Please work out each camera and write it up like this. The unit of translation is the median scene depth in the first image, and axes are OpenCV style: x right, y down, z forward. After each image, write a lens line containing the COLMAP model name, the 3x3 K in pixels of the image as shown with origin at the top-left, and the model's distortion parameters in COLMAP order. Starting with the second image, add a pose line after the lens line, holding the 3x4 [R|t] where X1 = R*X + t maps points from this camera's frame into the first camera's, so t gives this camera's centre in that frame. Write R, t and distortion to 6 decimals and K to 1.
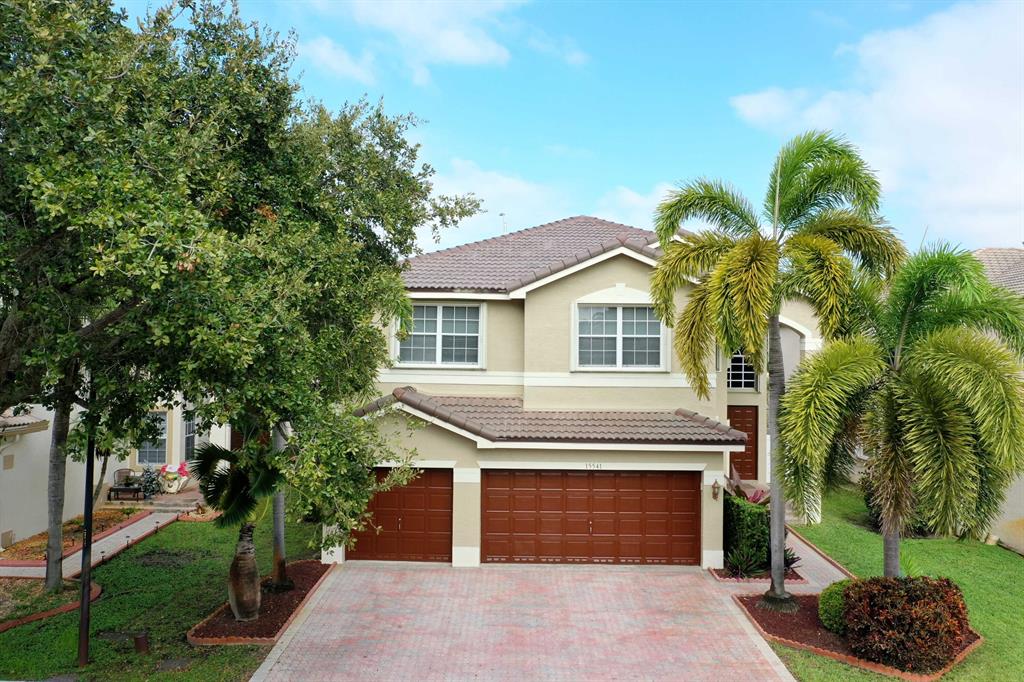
lens RADIAL K [[813.0, 0, 512.0], [0, 813.0, 341.0], [0, 0, 1]] dist [0.001969, -0.000171]
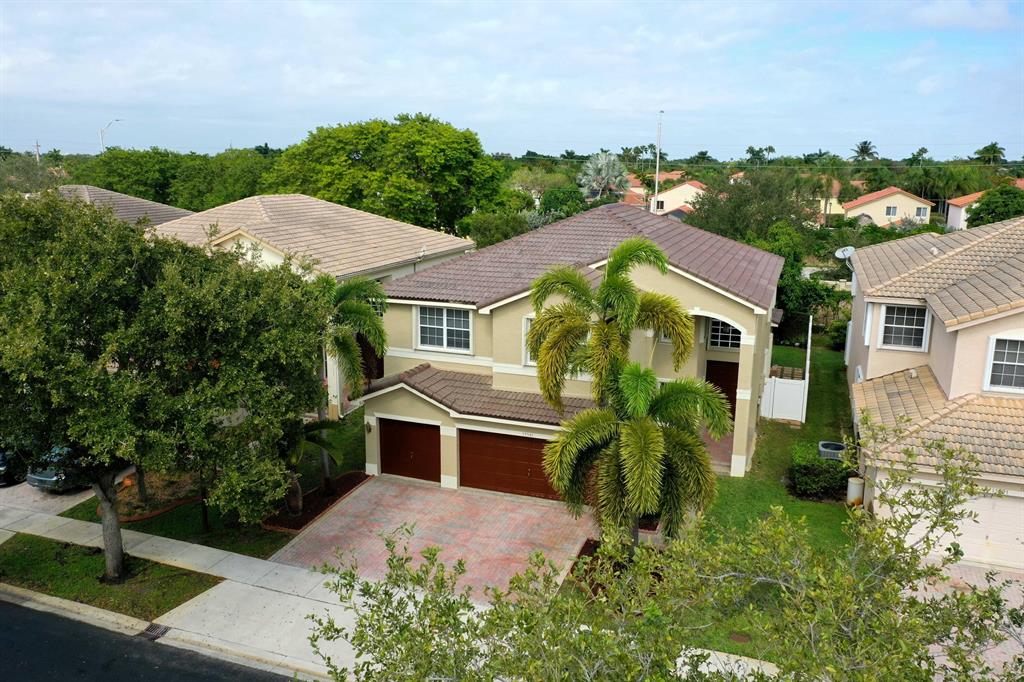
lens RADIAL K [[813.0, 0, 512.0], [0, 813.0, 341.0], [0, 0, 1]] dist [0.001969, -0.000171]
pose [[0.941929, 0.070260, -0.328379, 0.519407], [0.007478, 0.973237, 0.229683, -0.330238], [0.335728, -0.218801, 0.916195, -0.292504]]
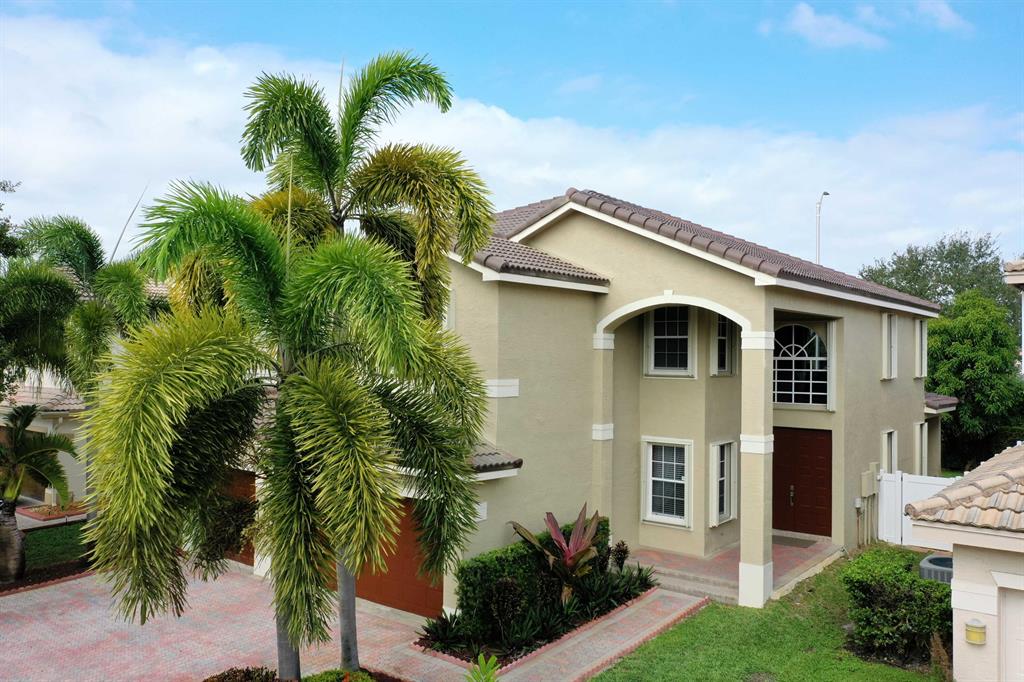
lens RADIAL K [[813.0, 0, 512.0], [0, 813.0, 341.0], [0, 0, 1]] dist [0.001969, -0.000171]
pose [[0.790817, -0.011587, -0.611943, 0.739389], [0.007122, 0.999927, -0.009729, 0.011947], [0.612012, 0.003335, 0.790842, 0.406993]]
